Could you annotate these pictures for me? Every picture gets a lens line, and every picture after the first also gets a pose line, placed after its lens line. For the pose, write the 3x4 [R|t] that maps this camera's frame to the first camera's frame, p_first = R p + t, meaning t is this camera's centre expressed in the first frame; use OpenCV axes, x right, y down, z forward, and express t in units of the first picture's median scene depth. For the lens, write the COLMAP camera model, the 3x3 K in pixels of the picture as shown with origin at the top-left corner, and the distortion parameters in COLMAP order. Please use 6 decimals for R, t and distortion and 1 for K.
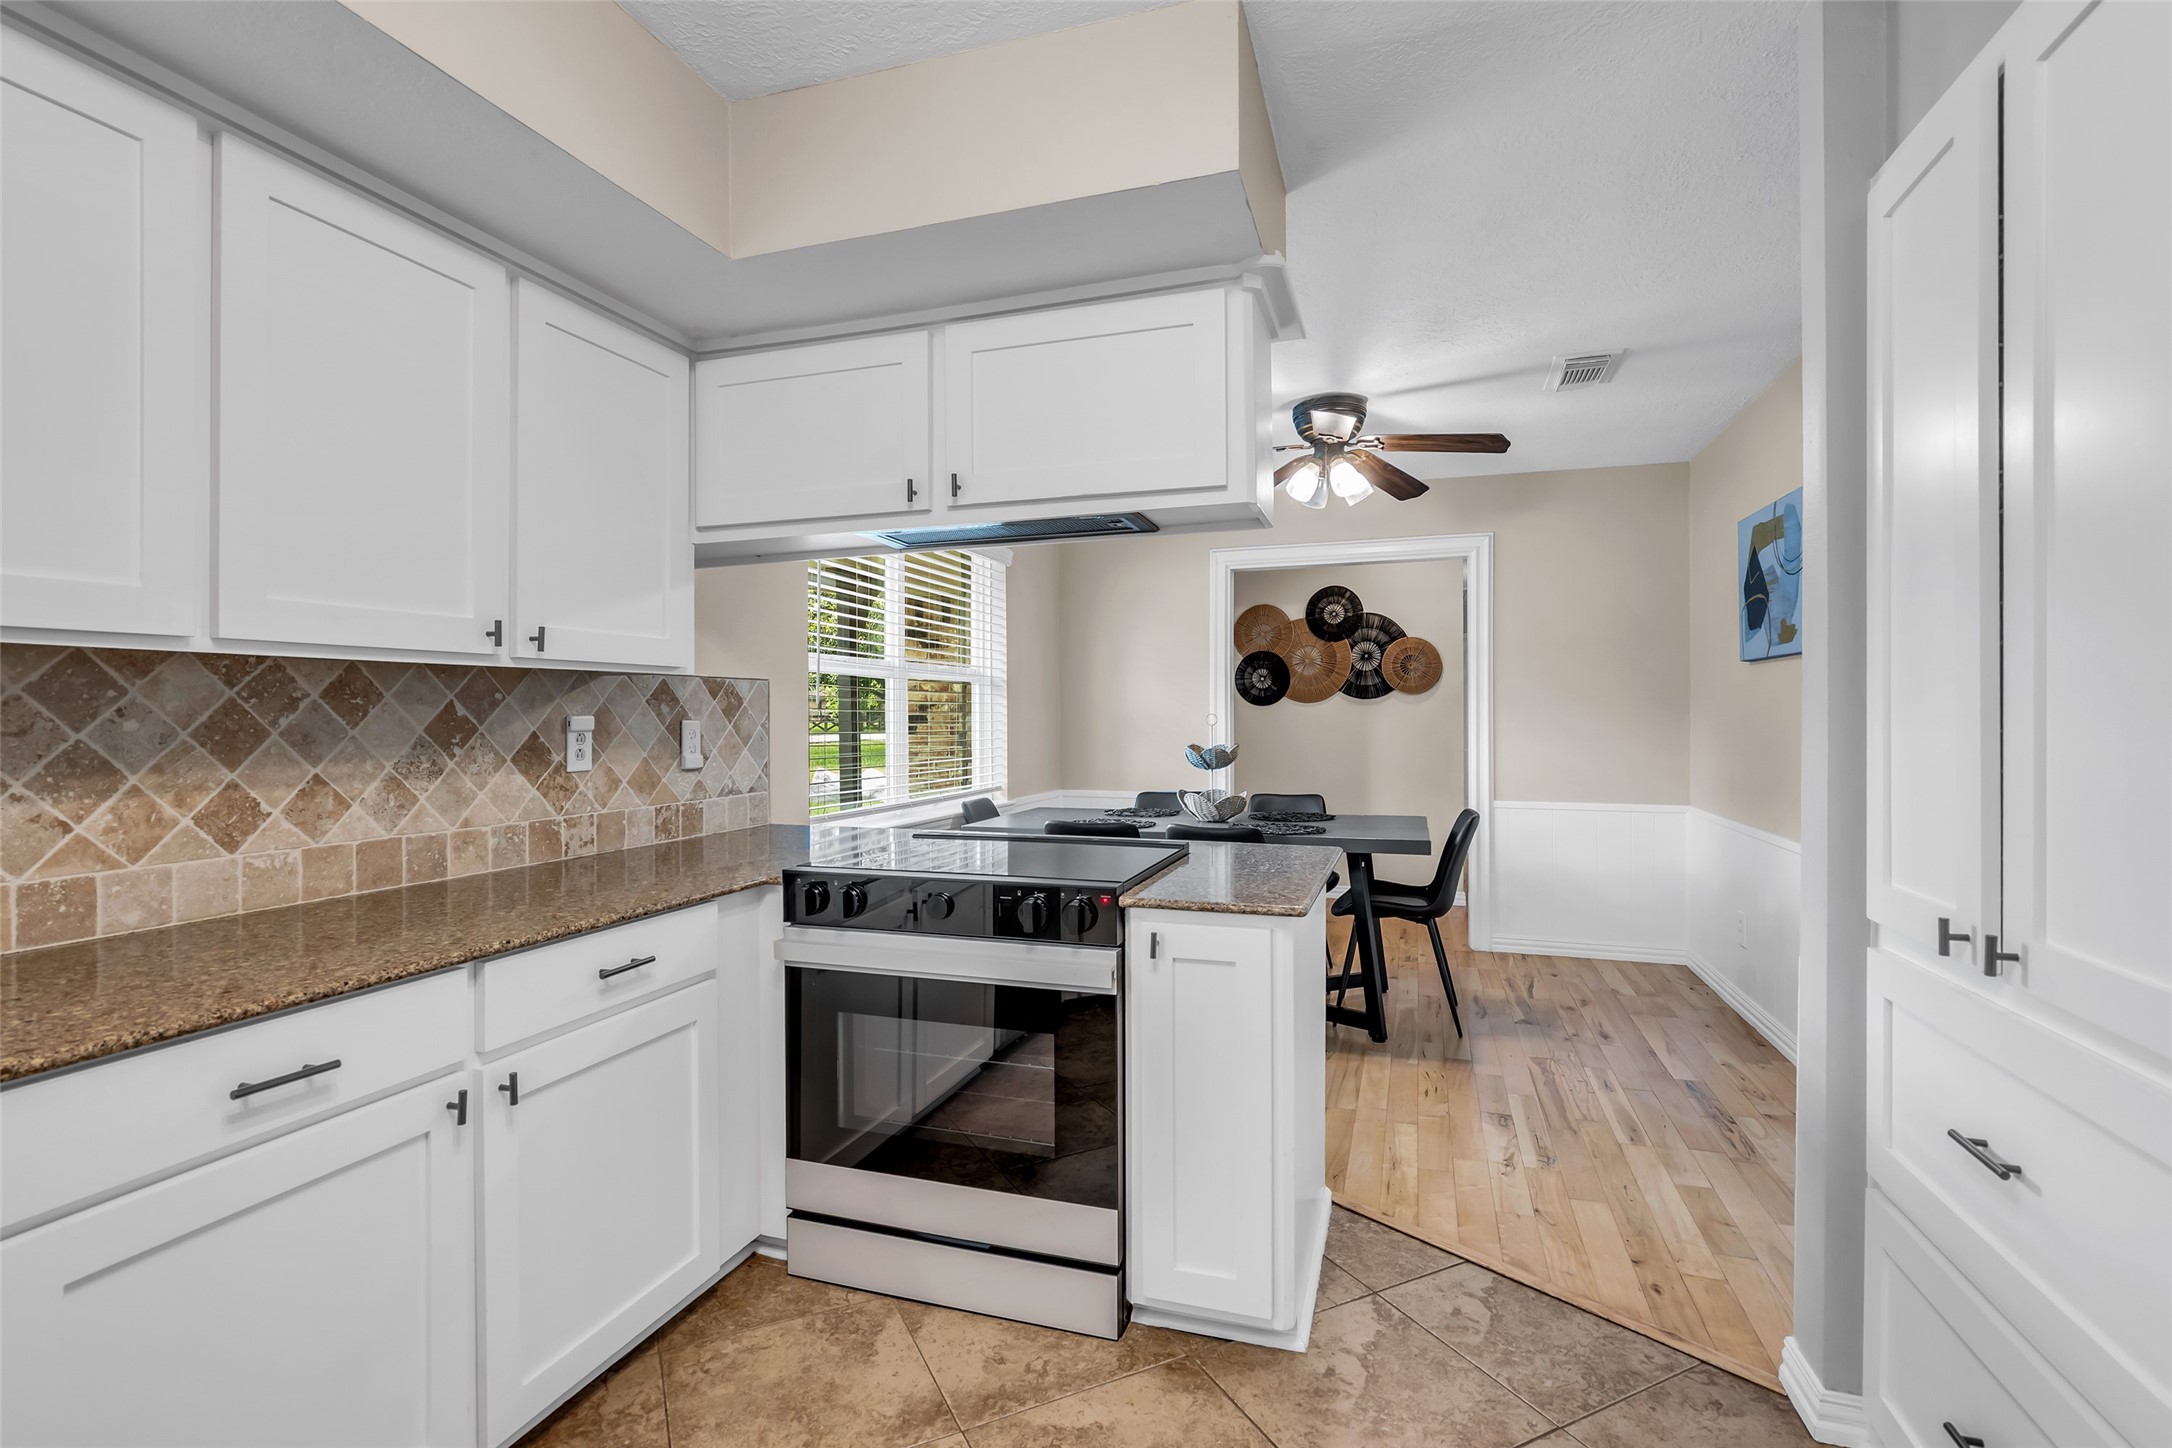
lens RADIAL K [[1016.1, 0, 1094.7], [0, 1016.1, 712.5], [0, 0, 1]] dist [-0.015729, 0.004651]
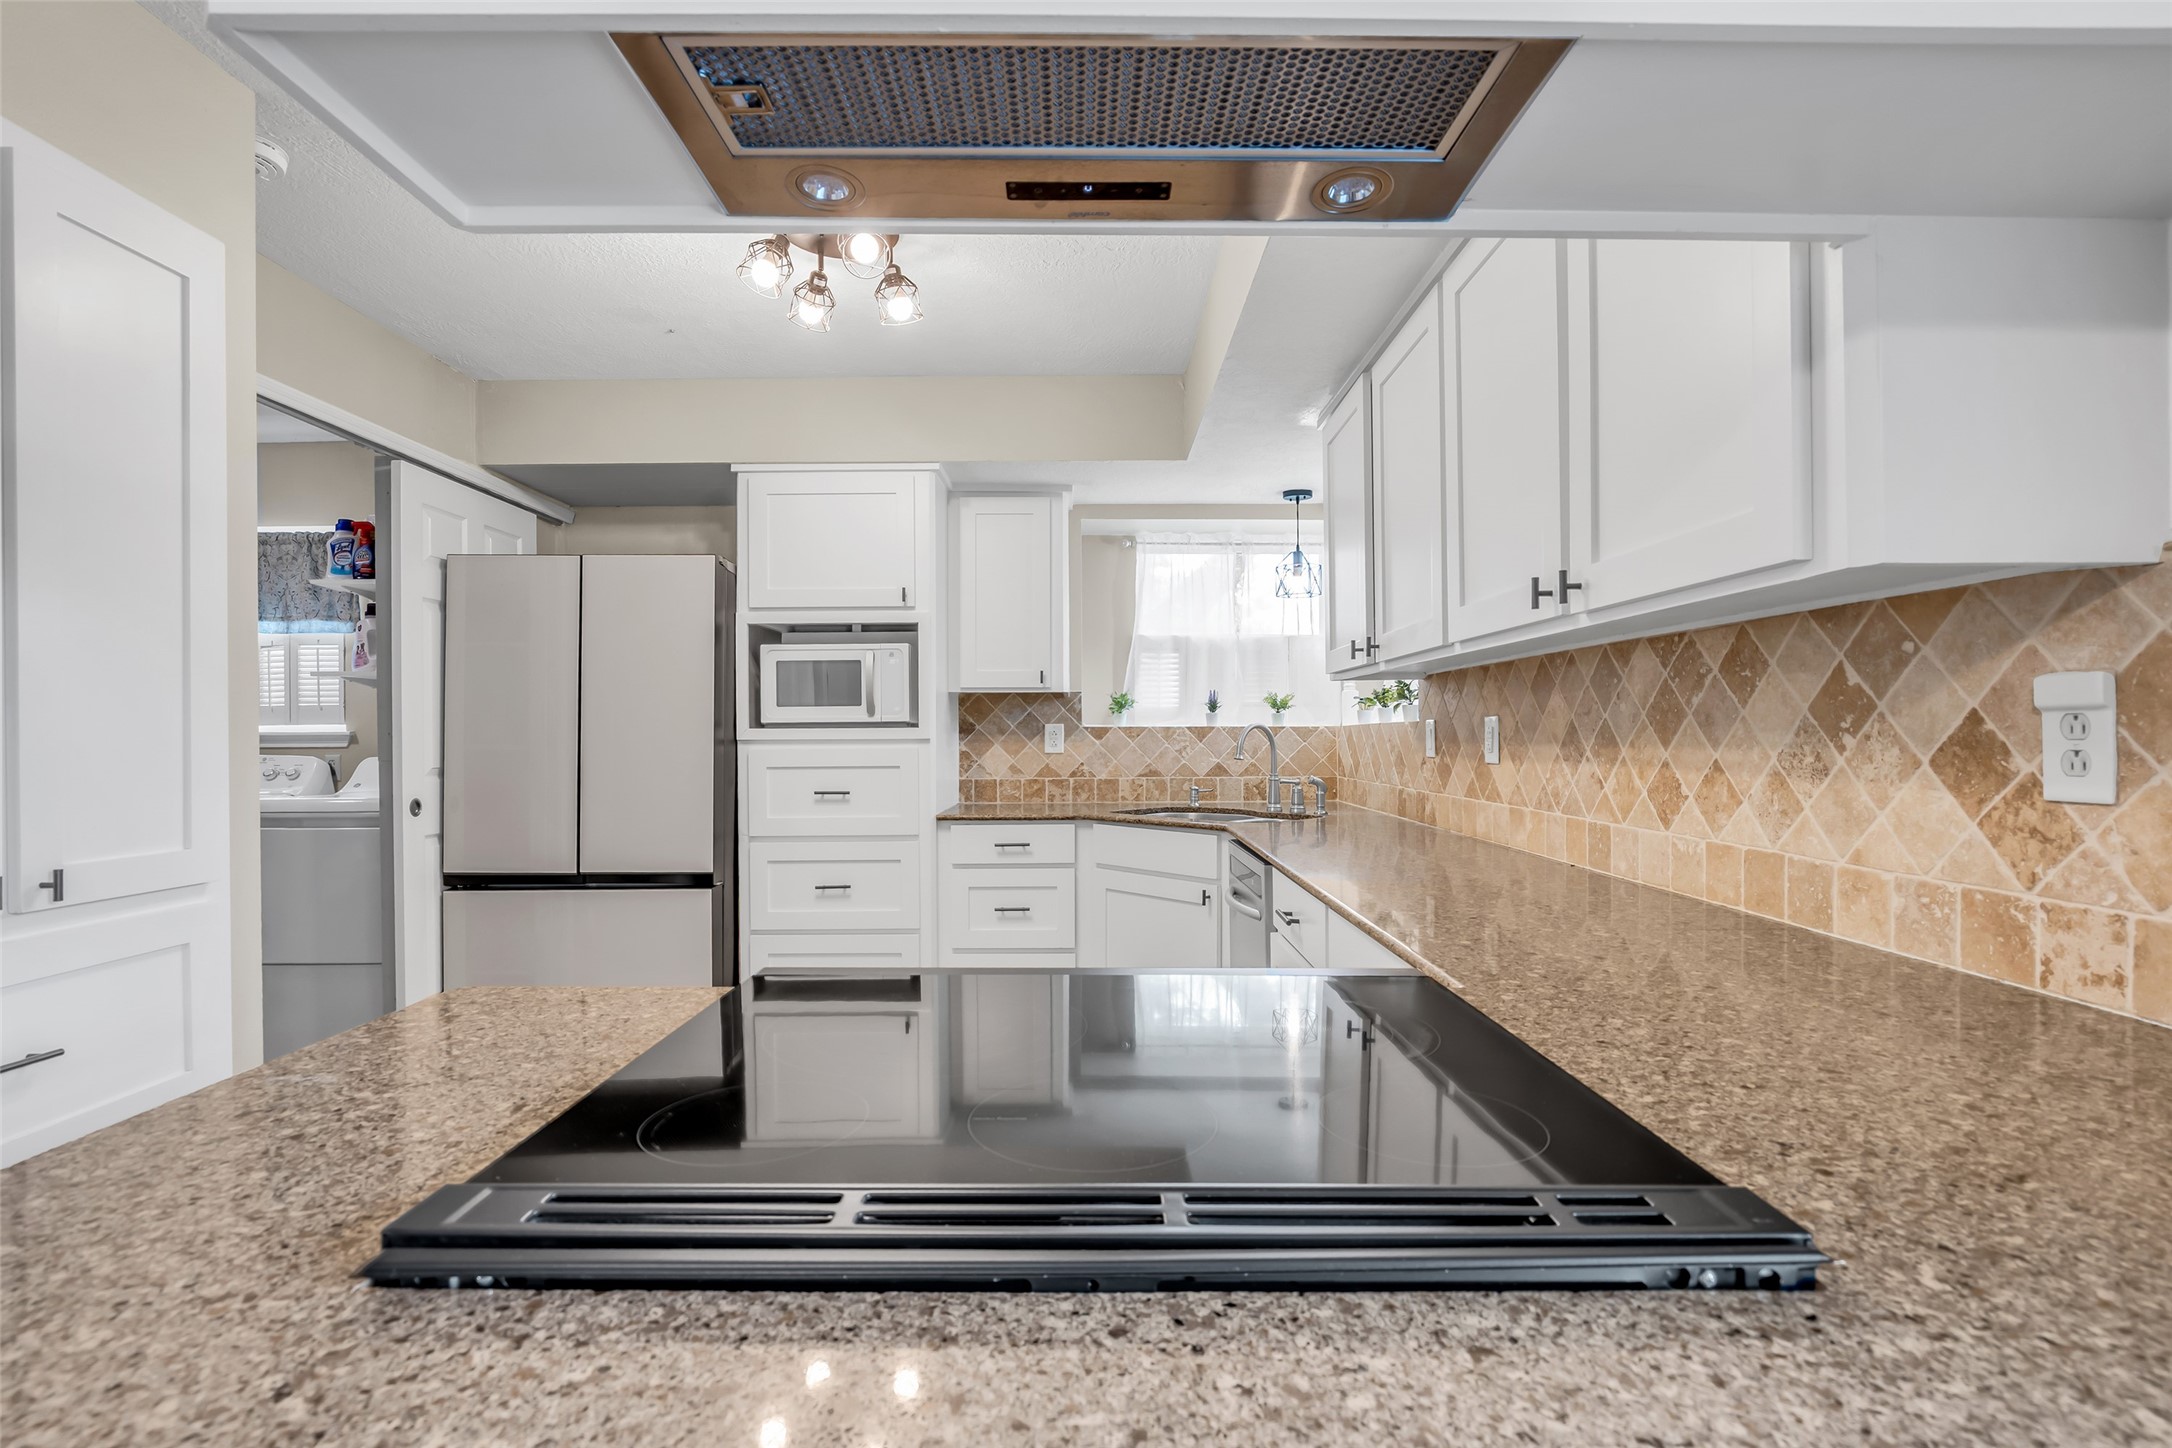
lens RADIAL K [[1031.9, 0, 1074.7], [0, 1031.9, 743.0], [0, 0, 1]] dist [-0.017479, 0.004007]
pose [[-0.955844, 0.007036, -0.293790, 0.019290], [0.004373, 0.999943, 0.009721, 0.026792], [0.293841, 0.008007, -0.955821, 1.273127]]
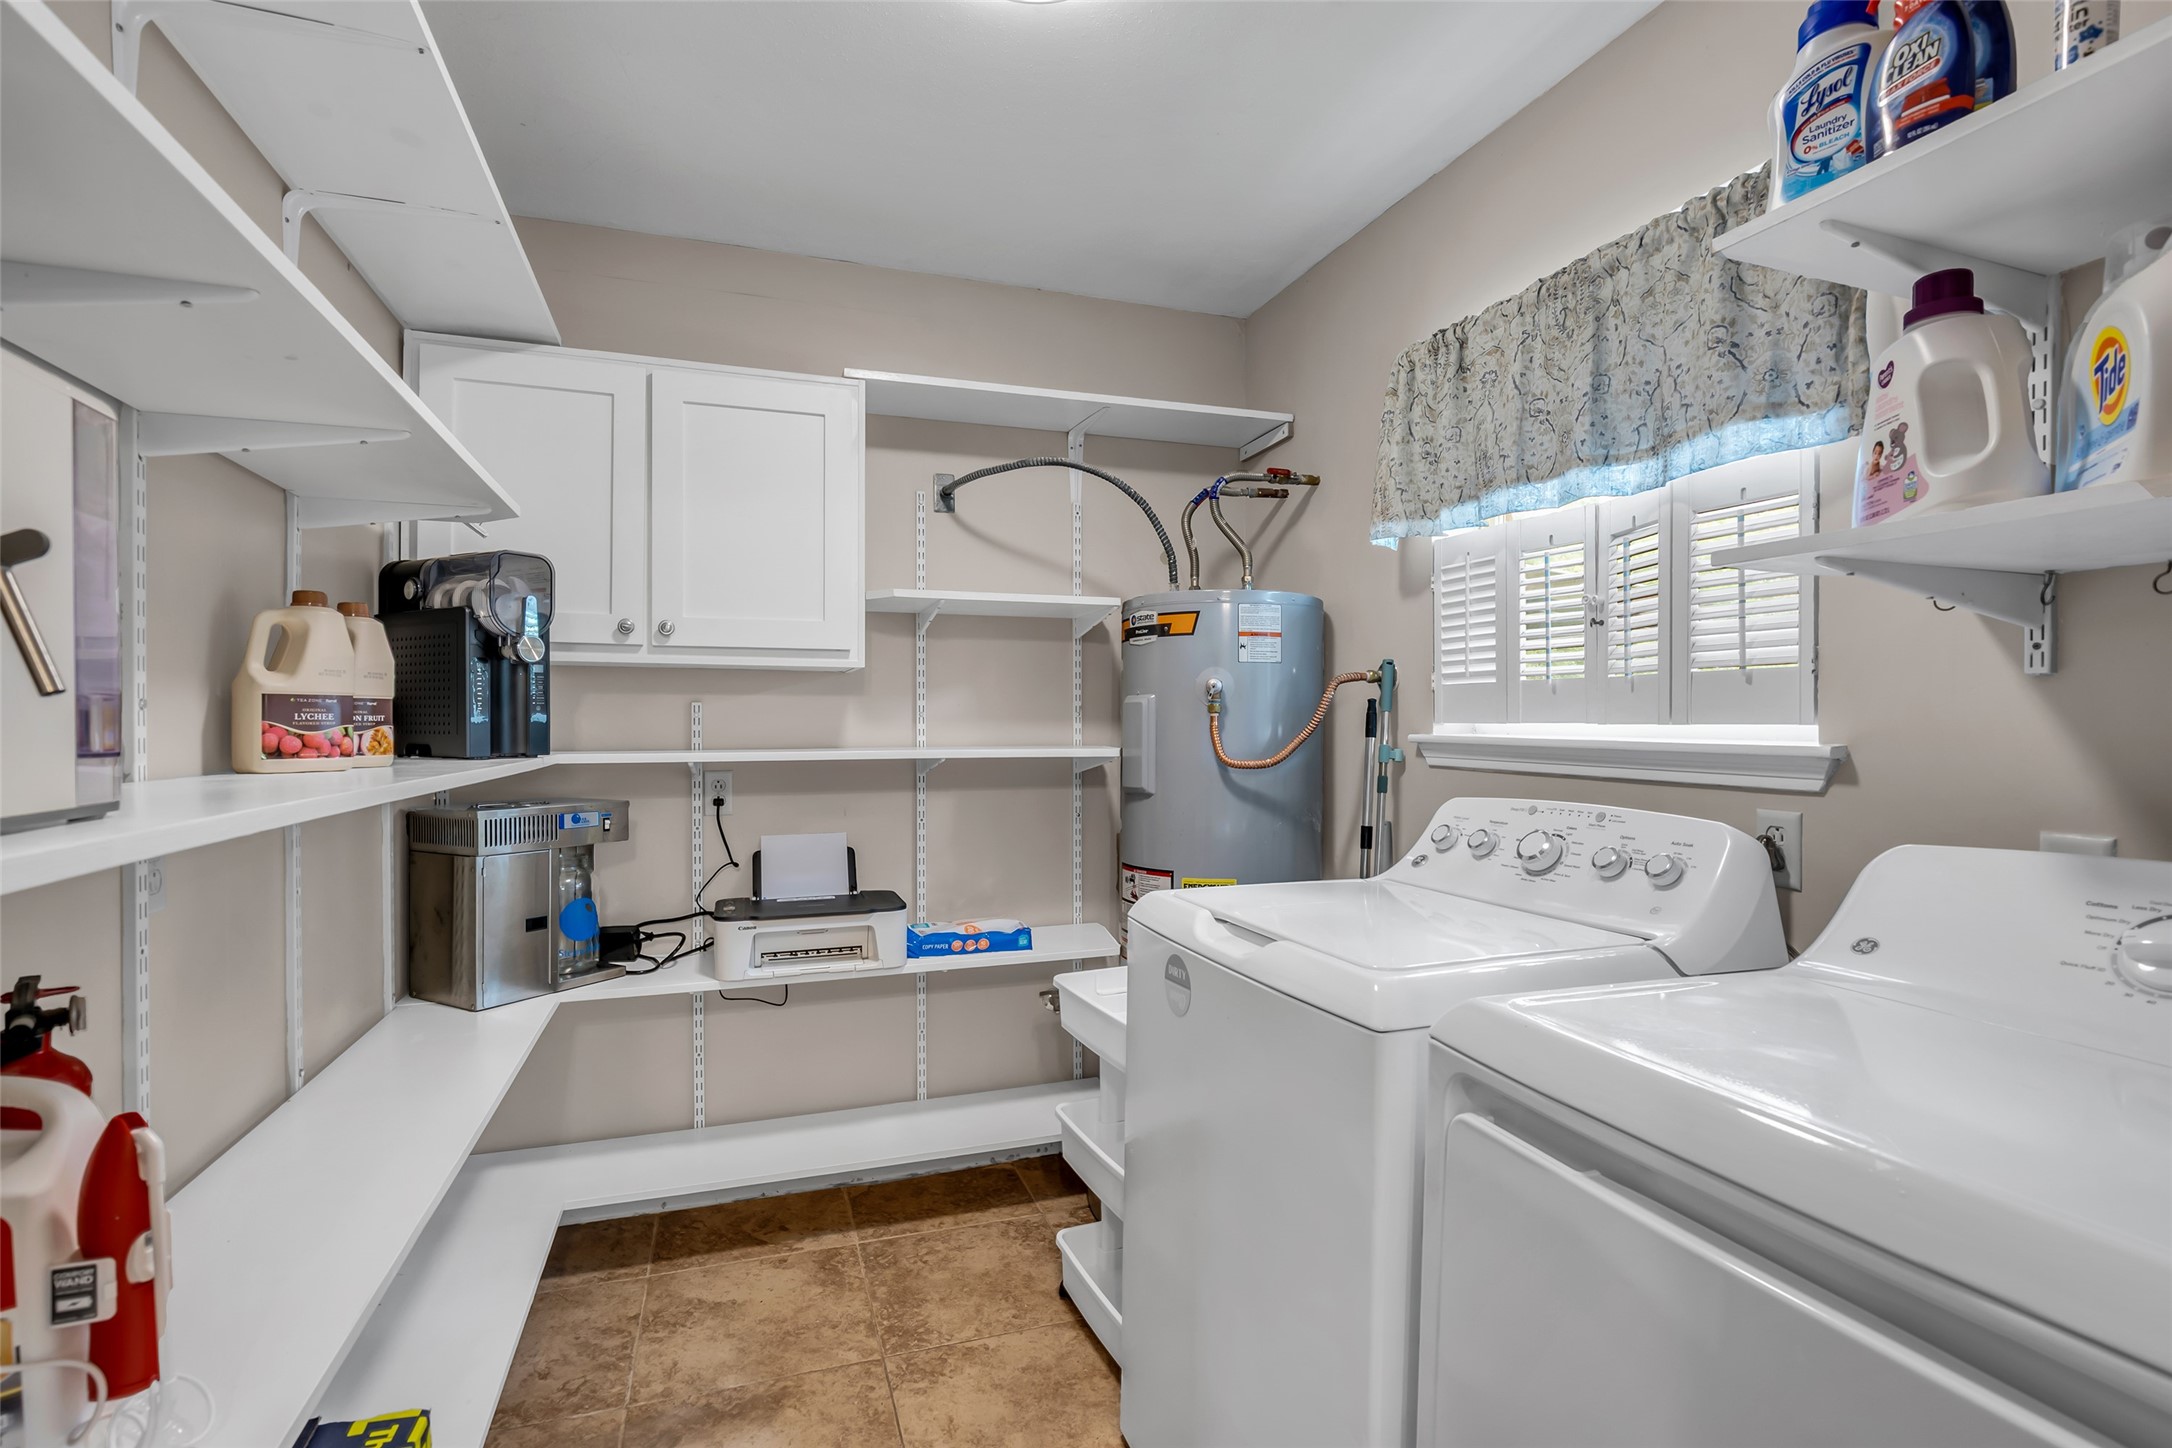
lens RADIAL K [[1016.1, 0, 1090.0], [0, 1016.1, 727.8], [0, 0, 1]] dist [-0.015729, 0.004651]
pose [[-0.606969, -0.008367, 0.794681, 0.477741], [0.003667, 0.999904, 0.013329, -0.000682], [-0.794717, 0.011005, -0.606880, -0.049974]]
